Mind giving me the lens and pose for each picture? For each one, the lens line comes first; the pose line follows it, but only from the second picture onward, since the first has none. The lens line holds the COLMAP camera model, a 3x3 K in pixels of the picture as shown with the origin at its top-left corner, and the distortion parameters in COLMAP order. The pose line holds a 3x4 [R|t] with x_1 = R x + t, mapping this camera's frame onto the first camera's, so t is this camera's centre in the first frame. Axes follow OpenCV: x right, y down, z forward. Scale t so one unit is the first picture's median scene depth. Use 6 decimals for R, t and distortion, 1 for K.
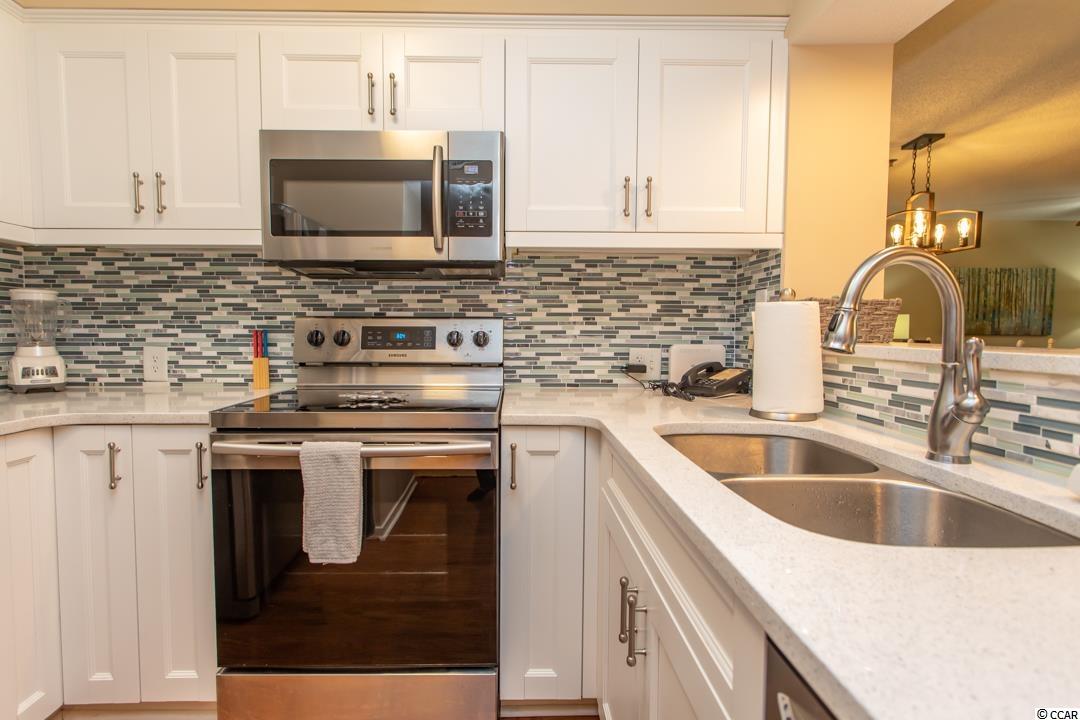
lens RADIAL K [[545.1, 0, 518.3], [0, 545.1, 356.1], [0, 0, 1]] dist [0.003544, -0.000104]
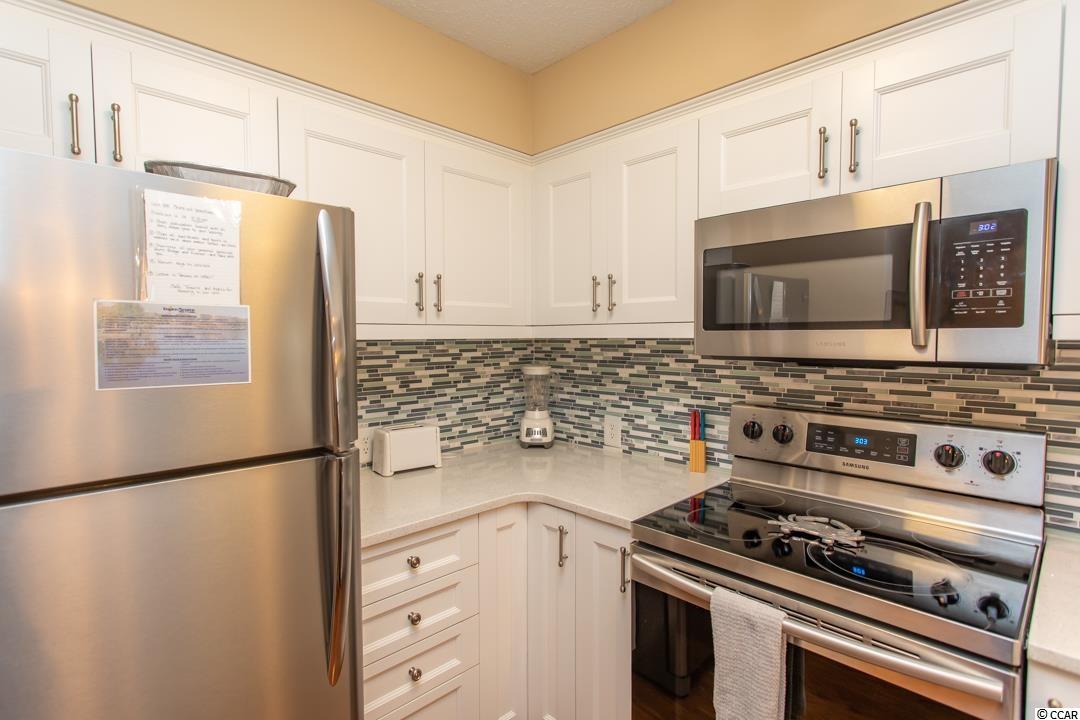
lens RADIAL K [[529.5, 0, 525.5], [0, 529.5, 359.0], [0, 0, 1]] dist [0.003585, 0.000322]
pose [[0.681565, 0.024452, -0.731349, 0.009682], [-0.028755, 0.999565, 0.006621, -0.149061], [0.731192, 0.016517, 0.681971, 0.132427]]
